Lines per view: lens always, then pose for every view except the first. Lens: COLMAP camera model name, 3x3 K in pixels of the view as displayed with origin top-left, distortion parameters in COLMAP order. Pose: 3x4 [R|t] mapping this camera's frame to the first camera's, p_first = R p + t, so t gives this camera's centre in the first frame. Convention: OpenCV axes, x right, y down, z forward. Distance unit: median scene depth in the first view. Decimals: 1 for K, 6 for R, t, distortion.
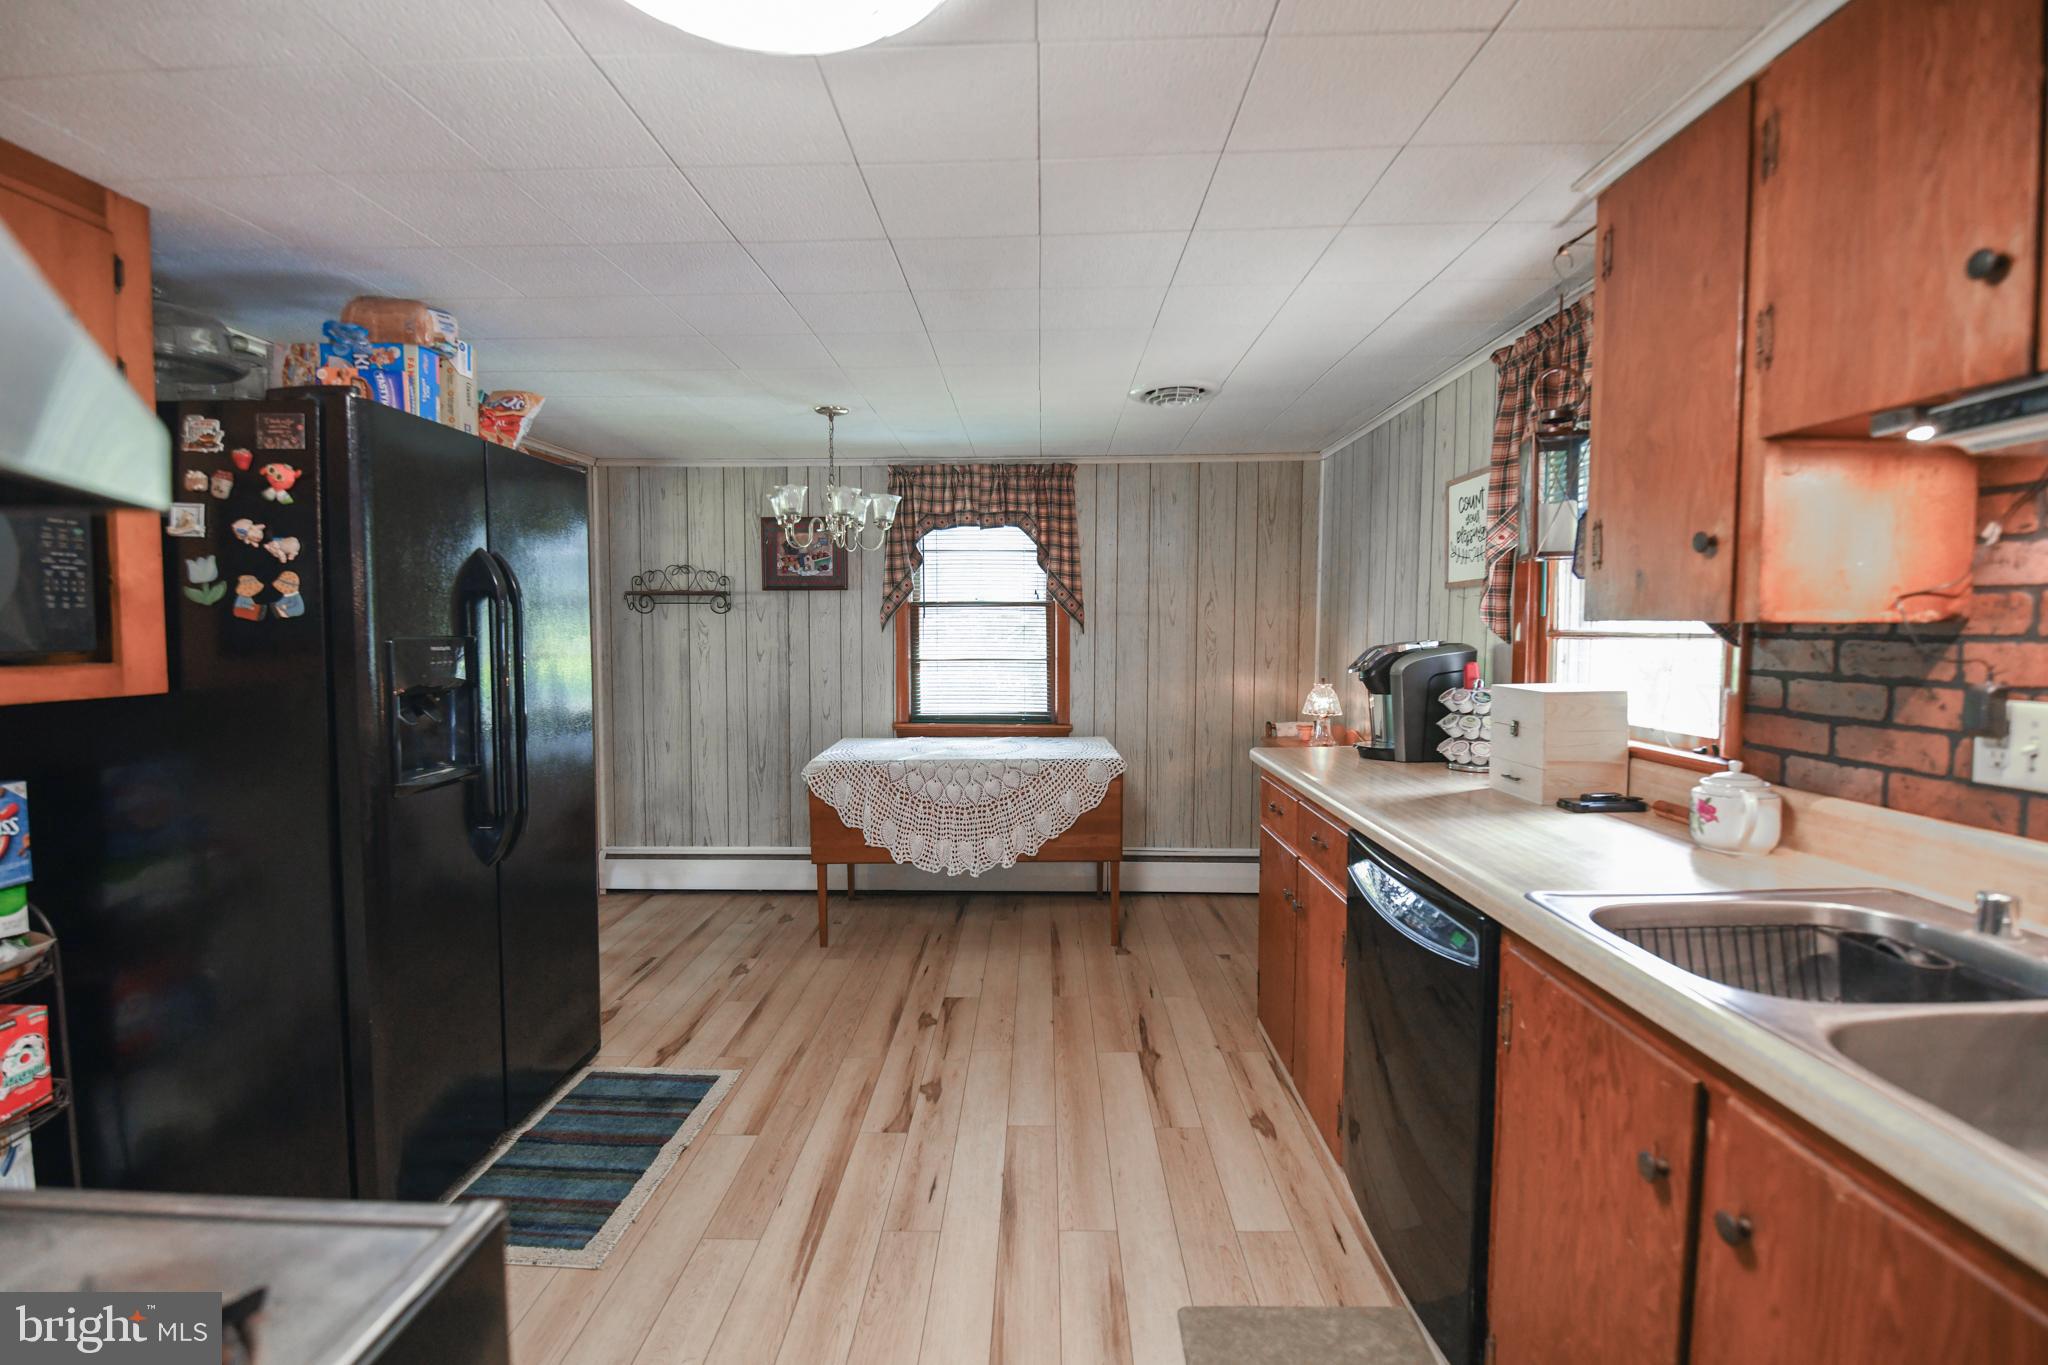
lens RADIAL K [[903.7, 0, 1022.9], [0, 903.7, 680.7], [0, 0, 1]] dist [-0.002783, -0.008732]
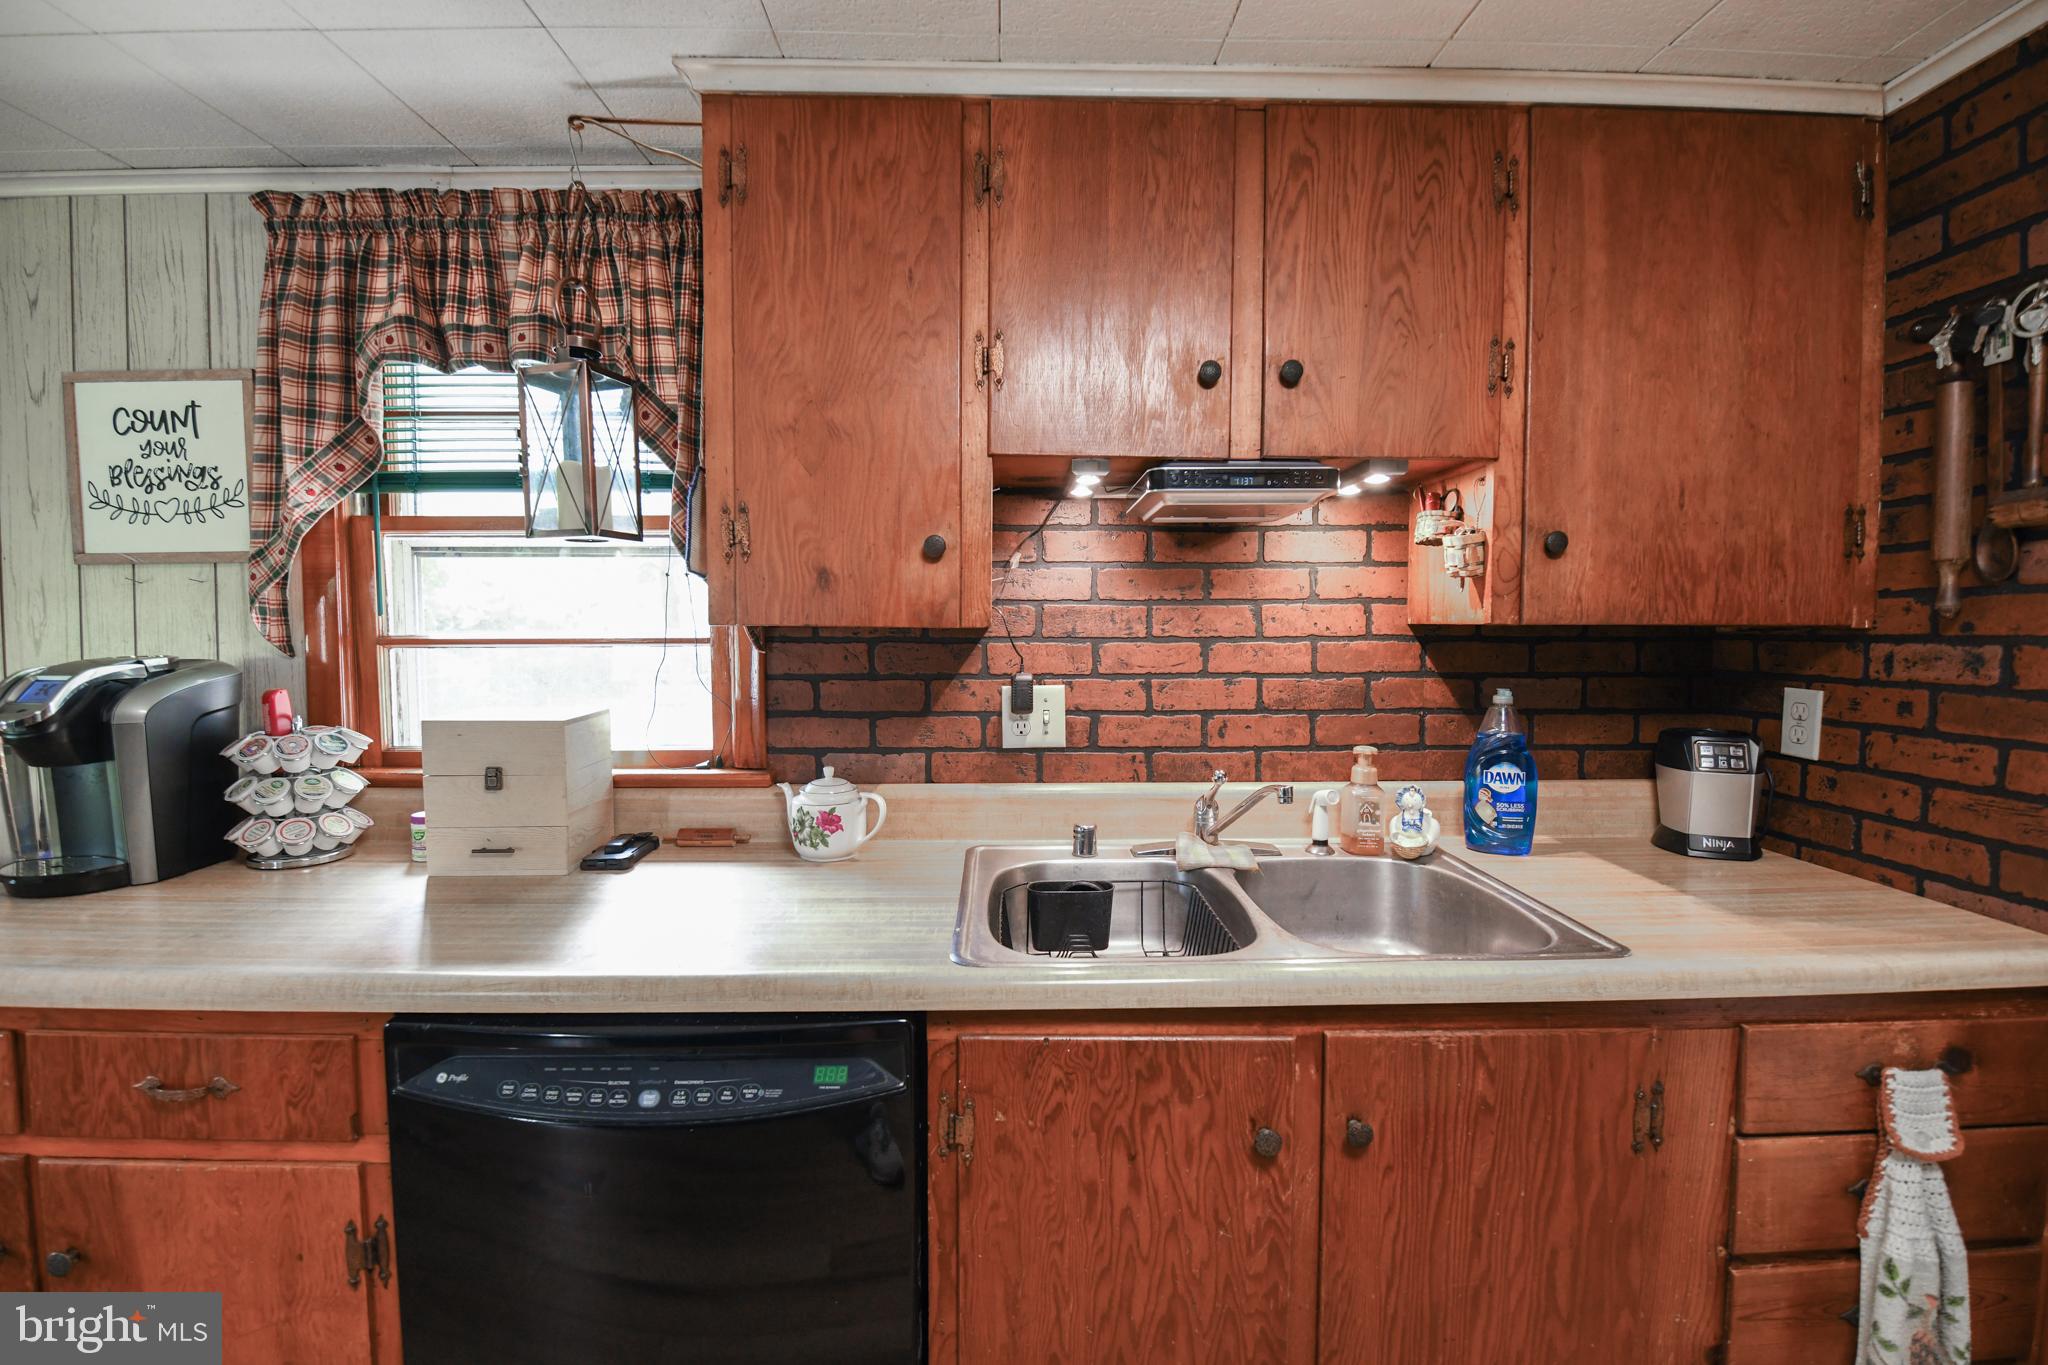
lens RADIAL K [[903.7, 0, 1019.9], [0, 903.7, 671.3], [0, 0, 1]] dist [-0.002783, -0.008732]
pose [[-0.042055, -0.049146, 0.997906, -0.116361], [0.060010, 0.996862, 0.051624, -0.030511], [-0.997311, 0.062055, -0.038974, 0.463389]]
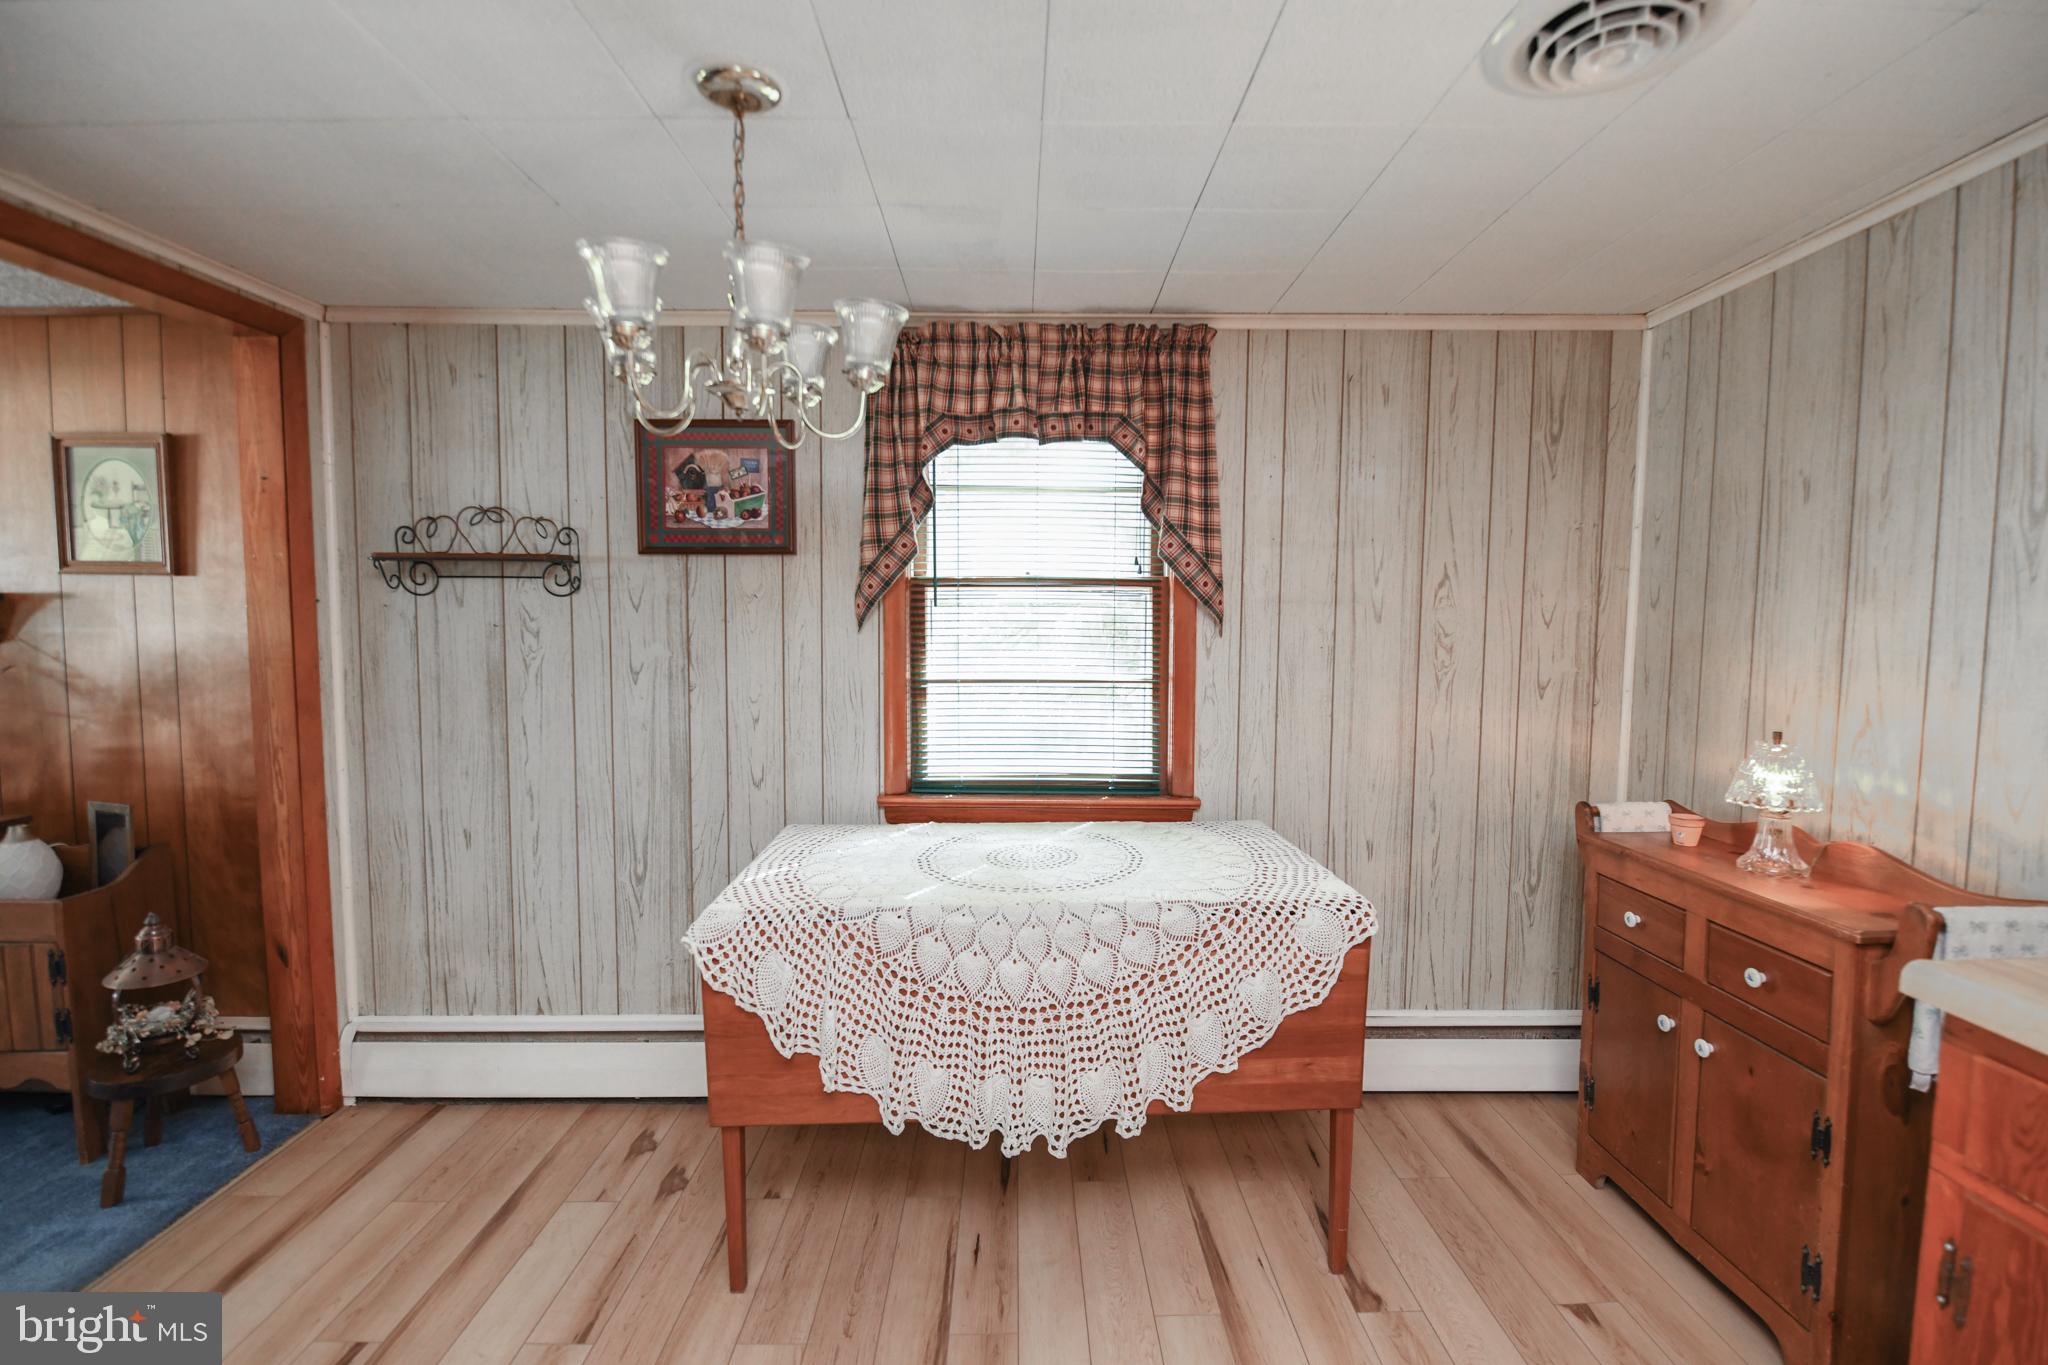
lens RADIAL K [[903.7, 0, 1034.3], [0, 903.7, 689.9], [0, 0, 1]] dist [-0.002783, -0.008732]
pose [[0.999155, 0.001599, 0.041067, -0.112507], [-0.002028, 0.999944, 0.010406, -0.037969], [-0.041048, -0.010480, 0.999102, 0.699904]]
